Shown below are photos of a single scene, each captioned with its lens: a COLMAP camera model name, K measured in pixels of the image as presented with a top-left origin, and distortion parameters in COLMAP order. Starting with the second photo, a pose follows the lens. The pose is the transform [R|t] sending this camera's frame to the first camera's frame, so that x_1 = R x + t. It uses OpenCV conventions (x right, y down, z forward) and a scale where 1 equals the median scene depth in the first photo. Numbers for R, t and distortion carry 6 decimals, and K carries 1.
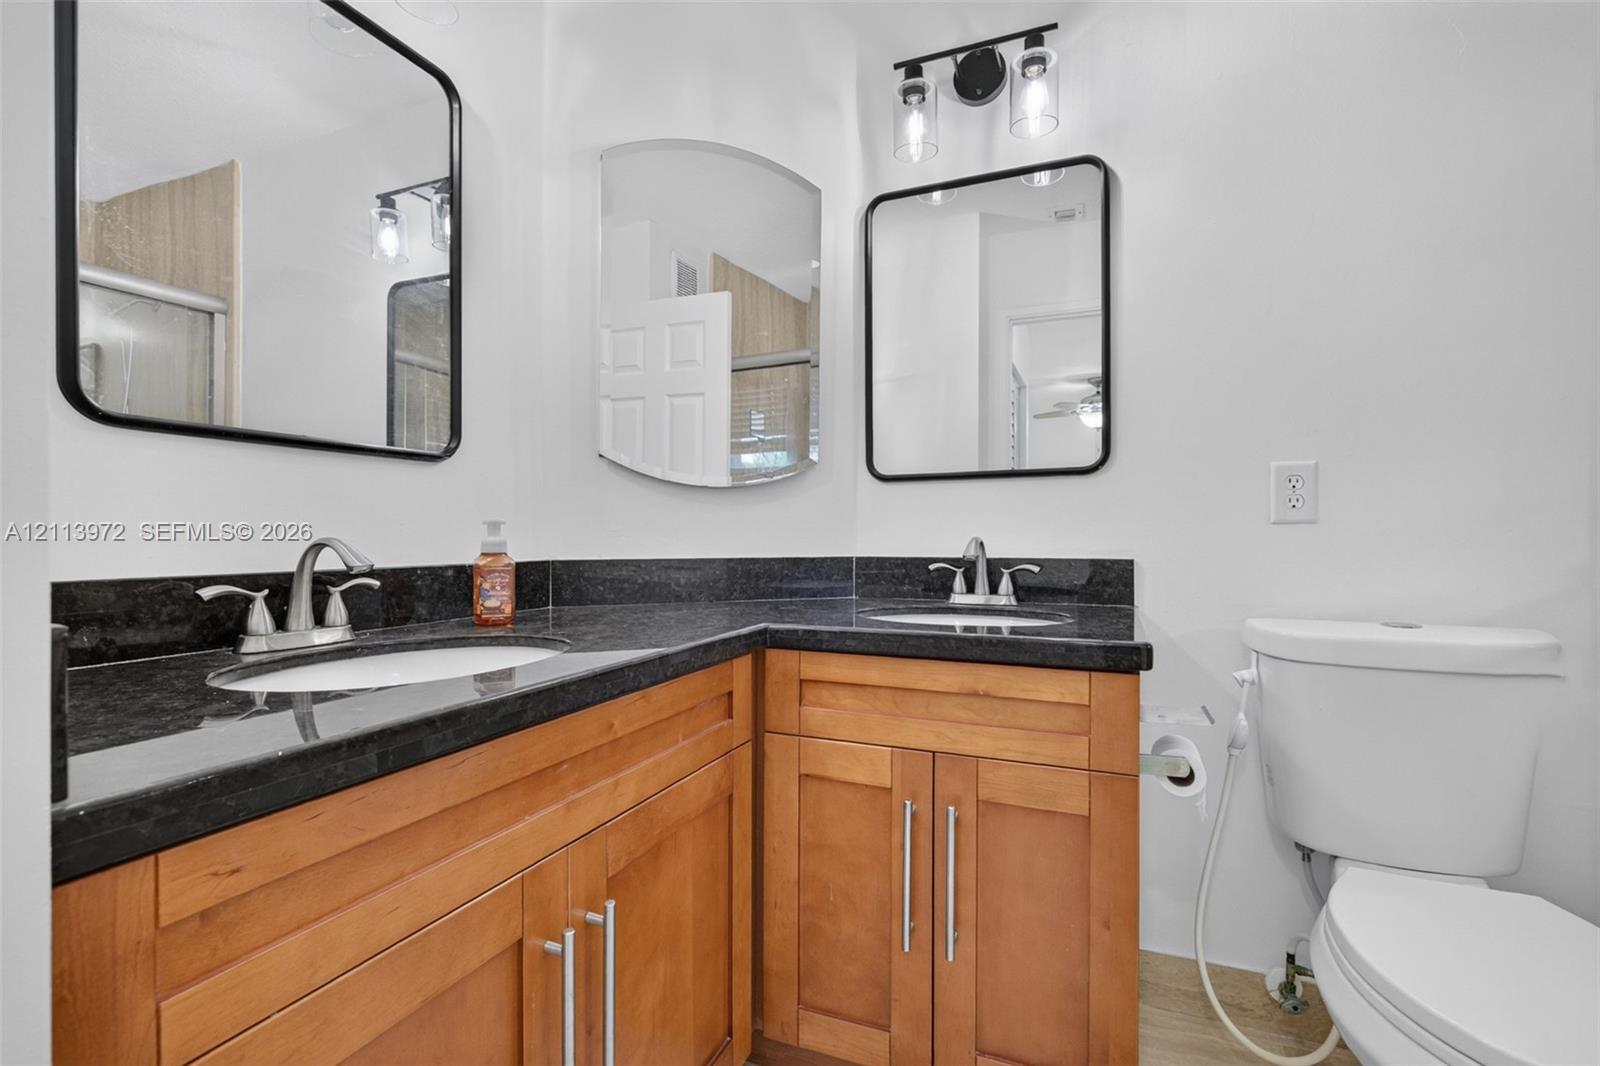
lens RADIAL K [[734.2, 0, 800.0], [0, 734.2, 533.0], [0, 0, 1]] dist [-0.000037, 0.000038]
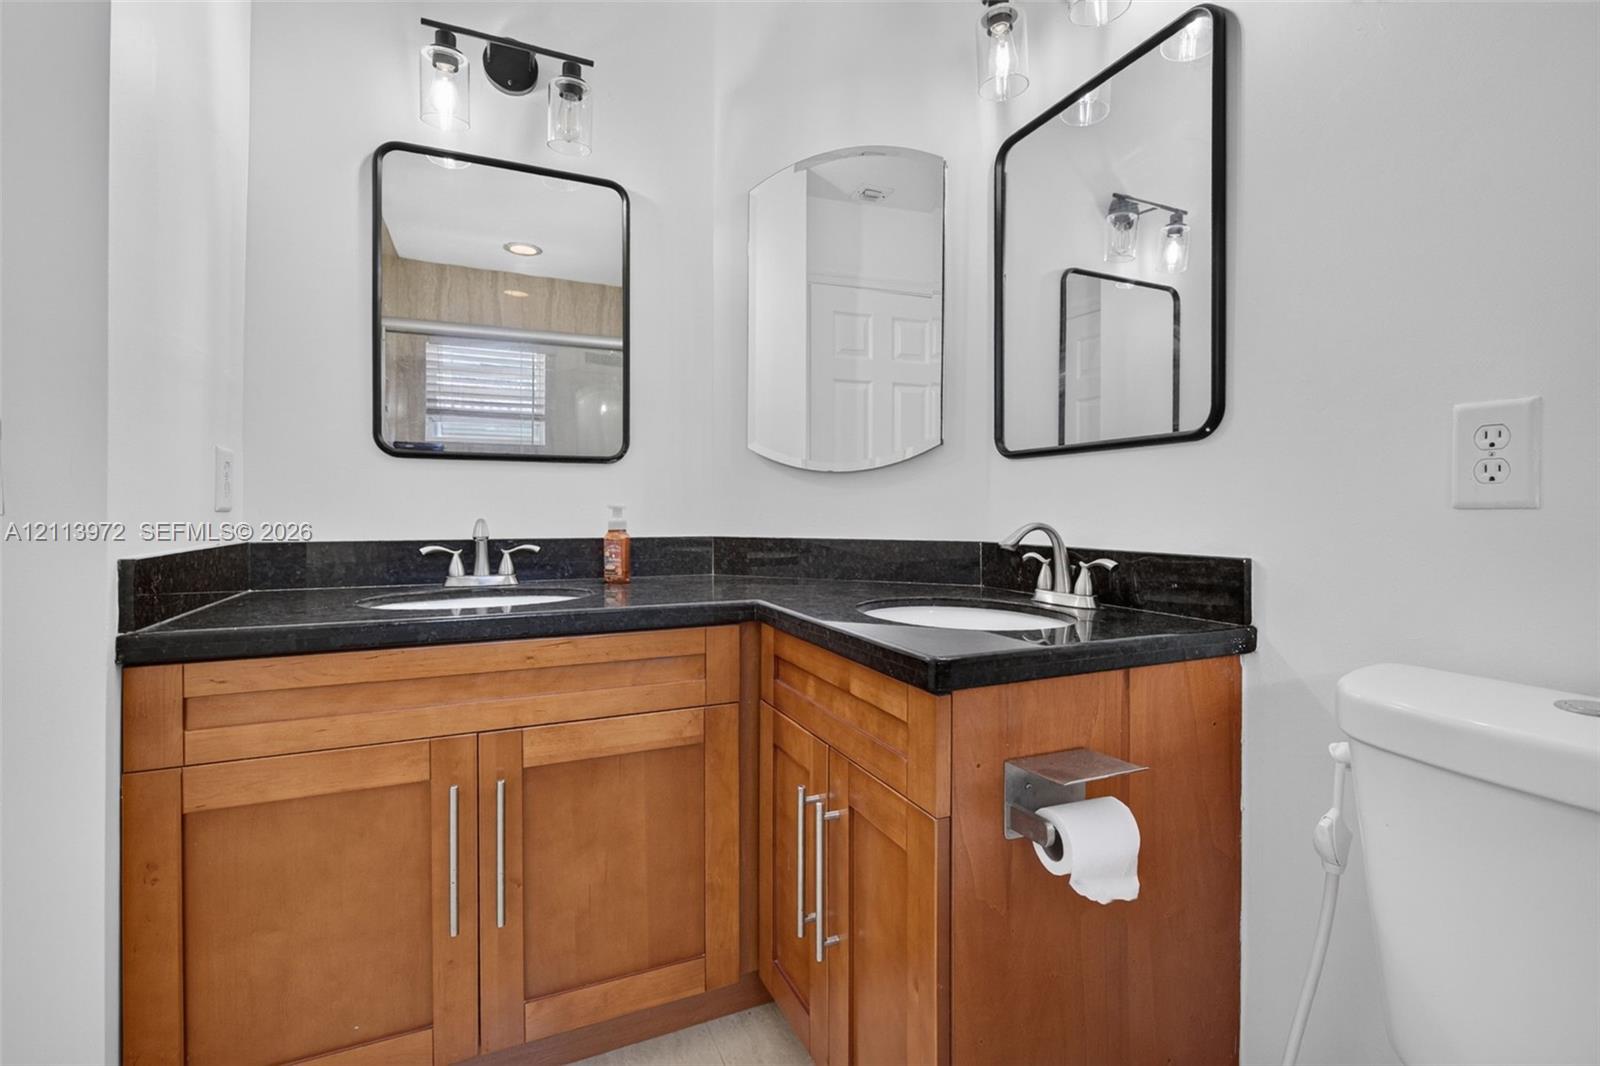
lens RADIAL K [[743.4, 0, 811.9], [0, 743.4, 504.8], [0, 0, 1]] dist [0.000482, 0.000202]
pose [[0.733320, -0.001233, -0.679882, 0.784838], [-0.001601, 0.999992, -0.003540, -0.015043], [0.679882, 0.003685, 0.733313, 0.245225]]
